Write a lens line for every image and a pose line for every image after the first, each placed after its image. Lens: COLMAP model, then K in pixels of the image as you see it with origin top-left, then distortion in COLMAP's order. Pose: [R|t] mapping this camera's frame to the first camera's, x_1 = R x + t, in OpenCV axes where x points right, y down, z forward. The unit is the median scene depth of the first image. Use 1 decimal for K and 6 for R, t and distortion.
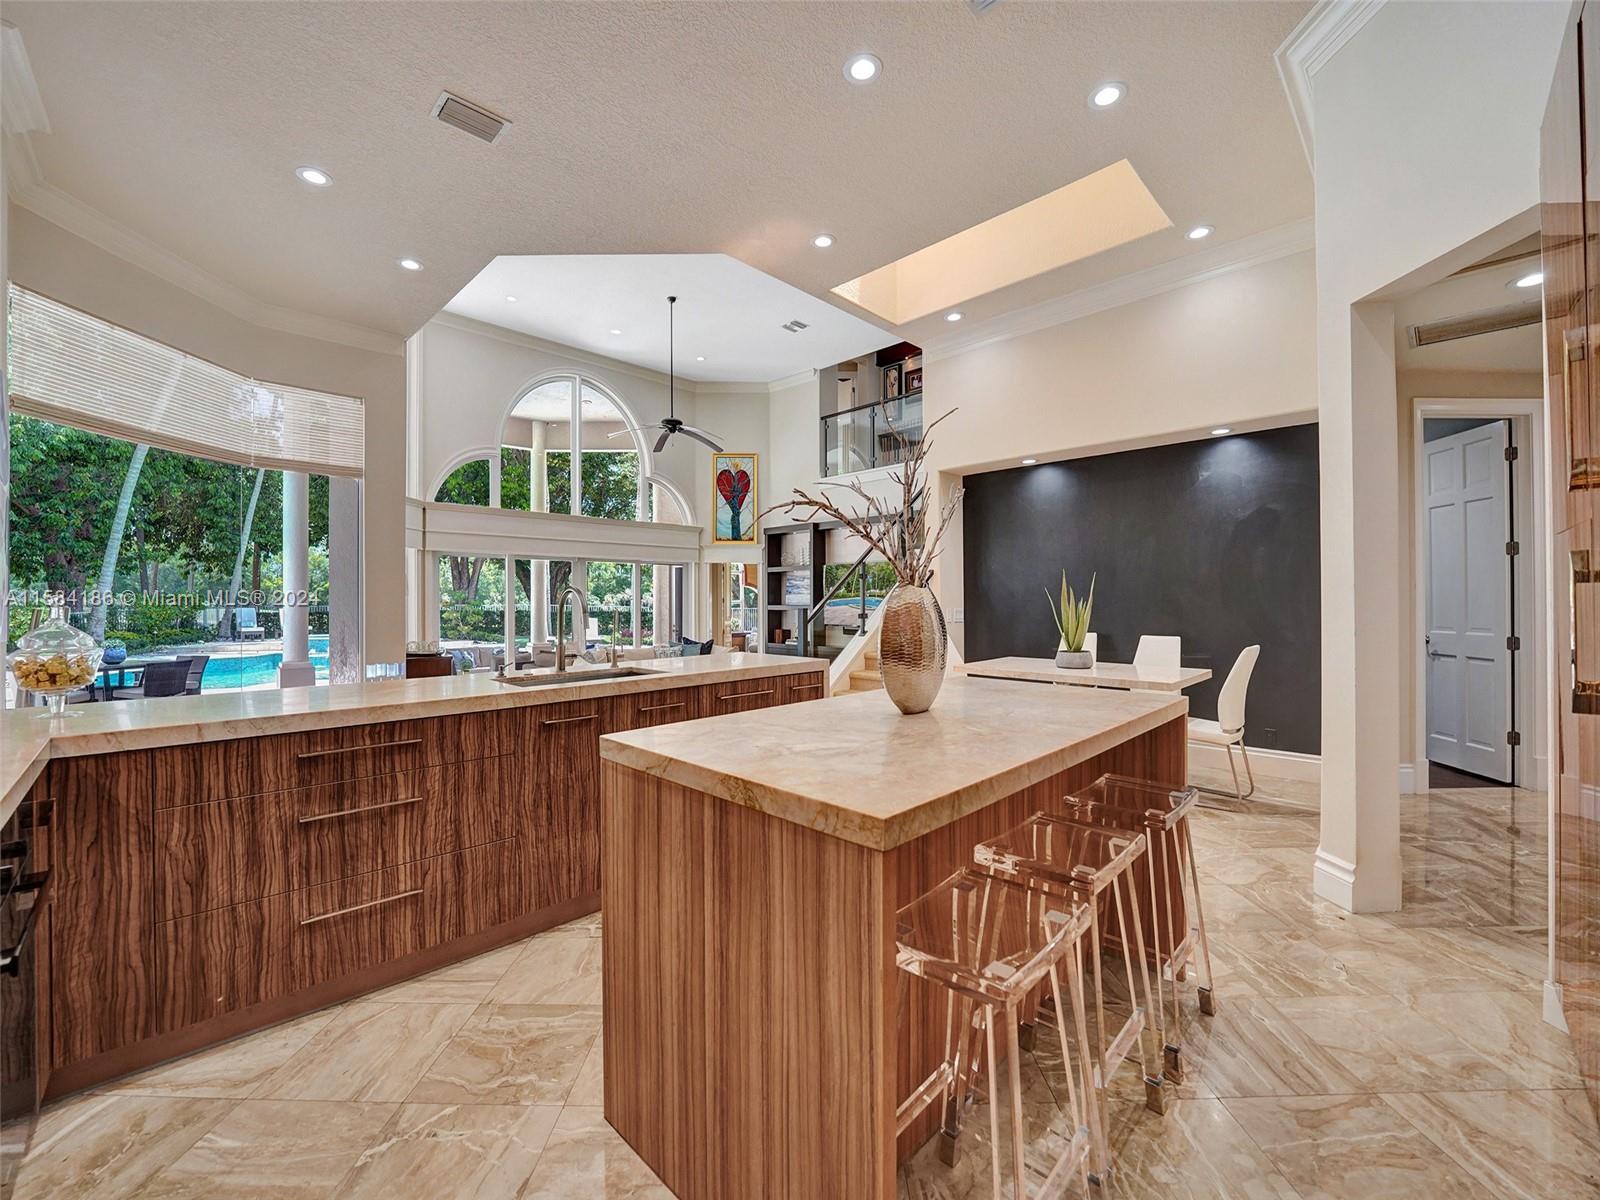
lens RADIAL K [[653.2, 0, 795.0], [0, 653.2, 602.9], [0, 0, 1]] dist [0.000043, -0.000126]
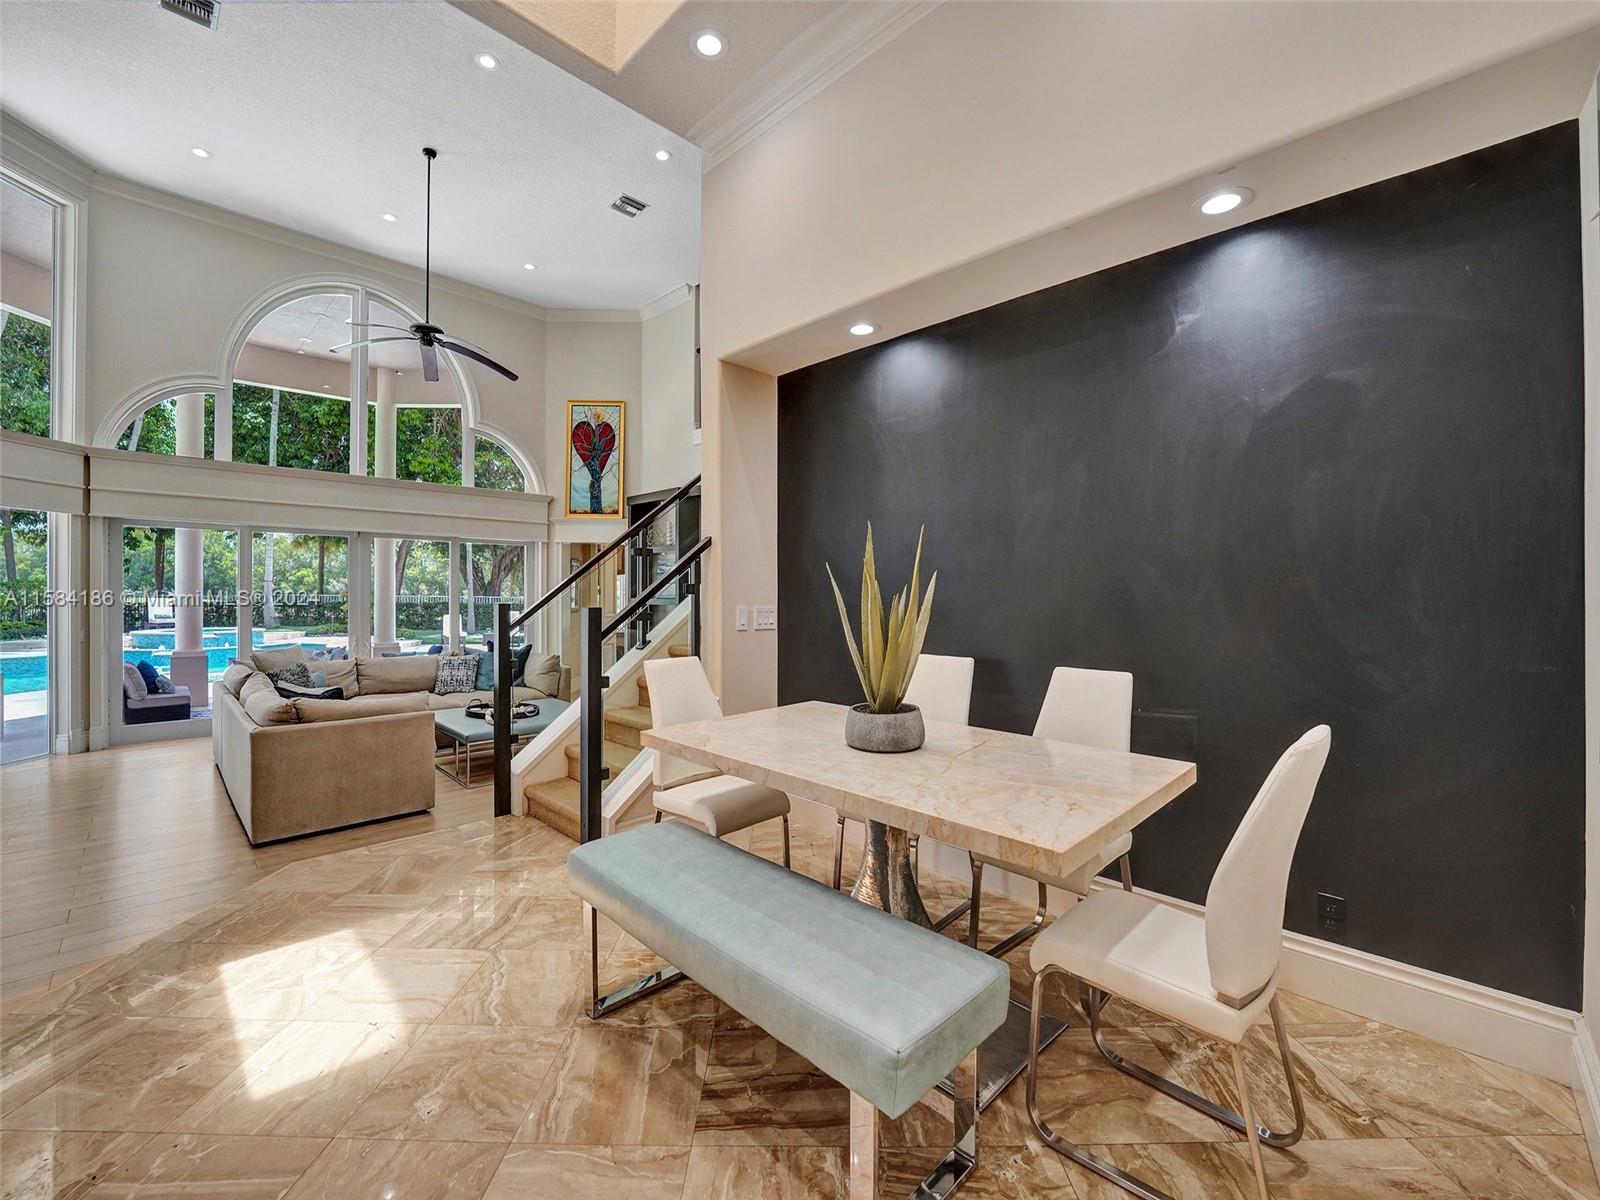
lens RADIAL K [[653.2, 0, 804.9], [0, 653.2, 591.7], [0, 0, 1]] dist [0.000043, -0.000126]
pose [[0.999976, 0.005790, 0.003826, 0.182702], [-0.005766, 0.999963, -0.006396, -0.000366], [-0.003863, 0.006374, 0.999972, 0.277008]]
